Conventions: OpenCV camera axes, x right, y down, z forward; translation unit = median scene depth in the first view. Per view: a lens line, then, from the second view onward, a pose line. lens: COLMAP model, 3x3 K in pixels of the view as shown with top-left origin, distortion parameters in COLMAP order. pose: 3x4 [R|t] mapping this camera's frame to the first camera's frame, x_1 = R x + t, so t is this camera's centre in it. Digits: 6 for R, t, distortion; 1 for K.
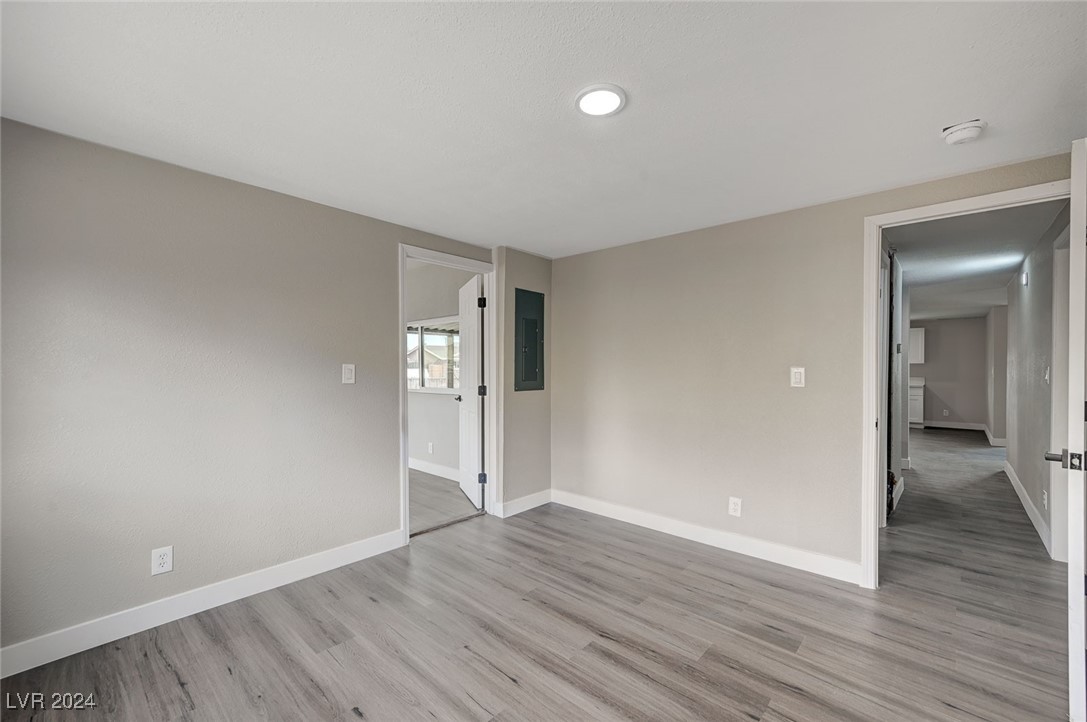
lens RADIAL K [[448.8, 0, 547.5], [0, 448.8, 361.6], [0, 0, 1]] dist [-0.000957, -0.000011]
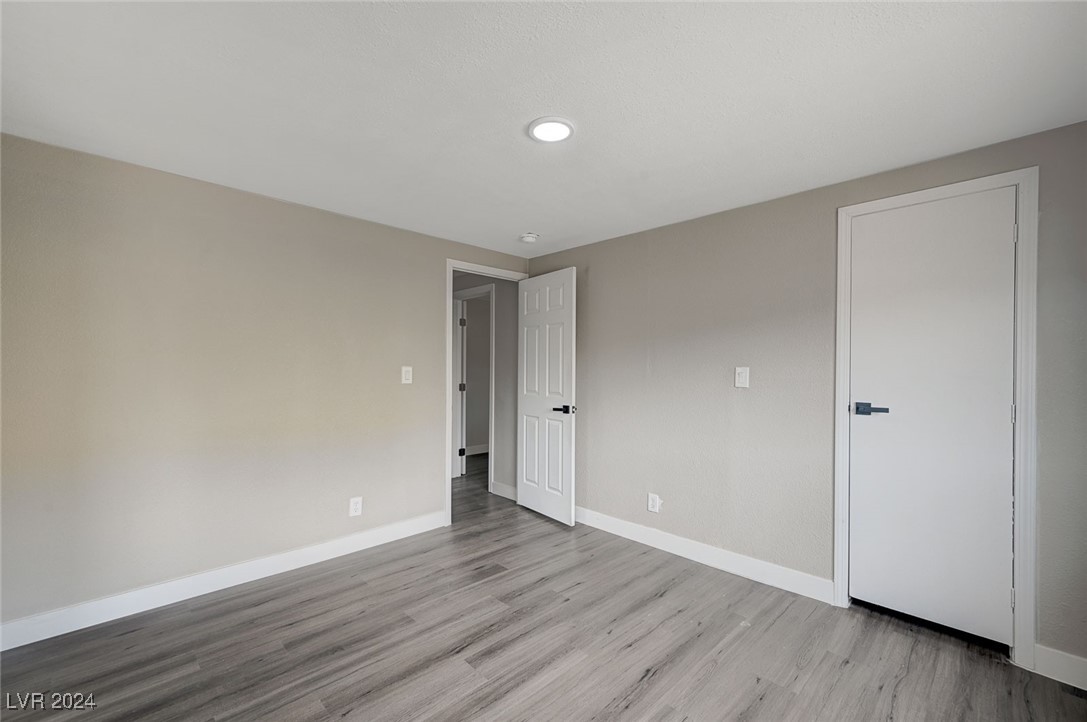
lens RADIAL K [[448.8, 0, 547.5], [0, 448.8, 361.6], [0, 0, 1]] dist [-0.000957, -0.000011]
pose [[0.054100, 0.009326, 0.998492, -0.701522], [-0.017032, 0.999820, -0.008416, 0.003186], [-0.998390, -0.016551, 0.054249, 0.660755]]
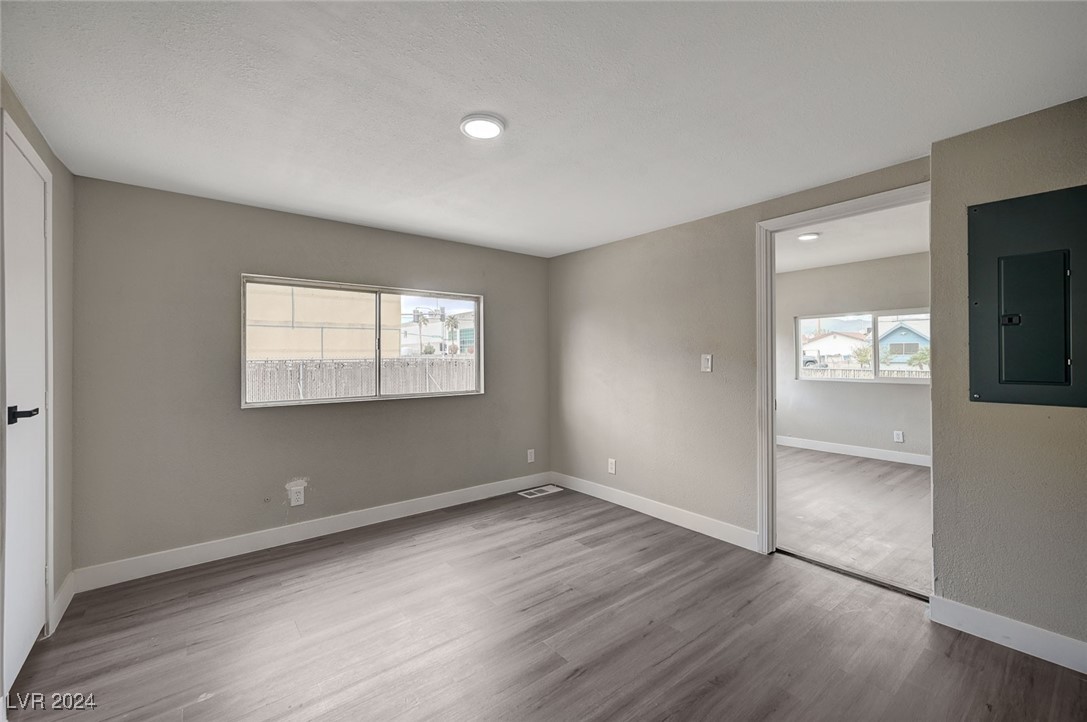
lens RADIAL K [[448.8, 0, 547.5], [0, 448.8, 361.6], [0, 0, 1]] dist [-0.000957, -0.000011]
pose [[-0.161163, 0.009524, -0.986882, 0.834154], [0.014329, 0.999871, 0.007310, 0.011308], [0.986824, -0.012963, -0.161278, 0.935588]]
